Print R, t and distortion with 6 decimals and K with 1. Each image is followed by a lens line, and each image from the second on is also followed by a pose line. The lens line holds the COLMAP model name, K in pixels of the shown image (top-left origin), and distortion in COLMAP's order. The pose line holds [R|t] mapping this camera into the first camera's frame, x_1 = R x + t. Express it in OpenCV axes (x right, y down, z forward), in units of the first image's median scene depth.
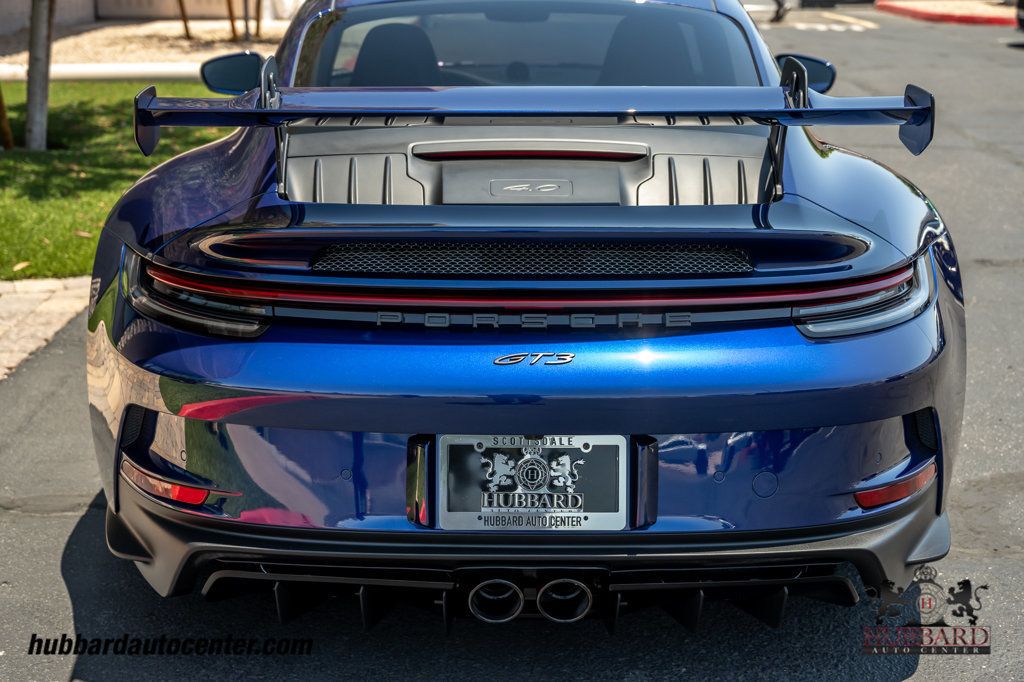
lens RADIAL K [[1528.4, 0, 510.0], [0, 1528.4, 340.9], [0, 0, 1]] dist [0.000103, 0.000000]
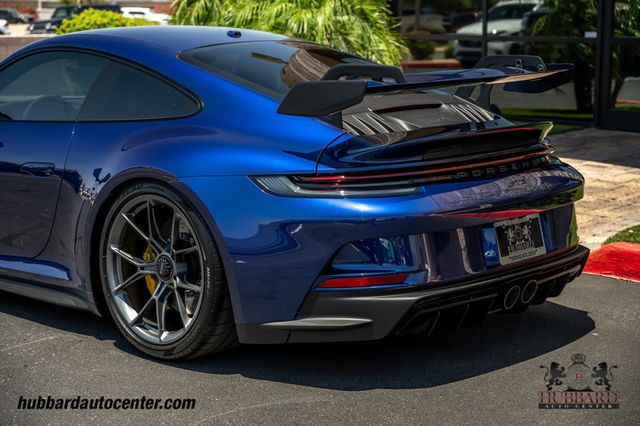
lens RADIAL K [[1182.8, 0, 319.7], [0, 1182.8, 208.6], [0, 0, 1]] dist [-0.027629, 0.000000]
pose [[0.703961, -0.139101, 0.696484, -1.394577], [0.199140, 0.979955, -0.005562, 0.000302], [-0.681750, 0.142614, 0.717551, -0.052503]]
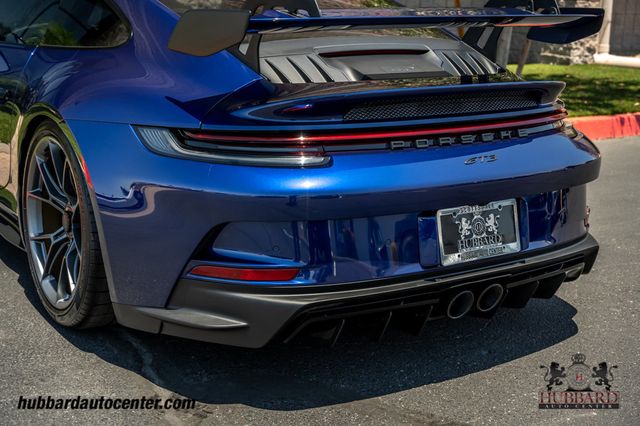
lens RADIAL K [[955.2, 0, 321.7], [0, 955.2, 212.9], [0, 0, 1]] dist [0.000103, 0.000000]
pose [[0.848327, -0.128005, 0.513767, -0.694448], [0.117376, 0.991658, 0.053261, -0.007434], [-0.516299, 0.015121, 0.856275, 0.158742]]
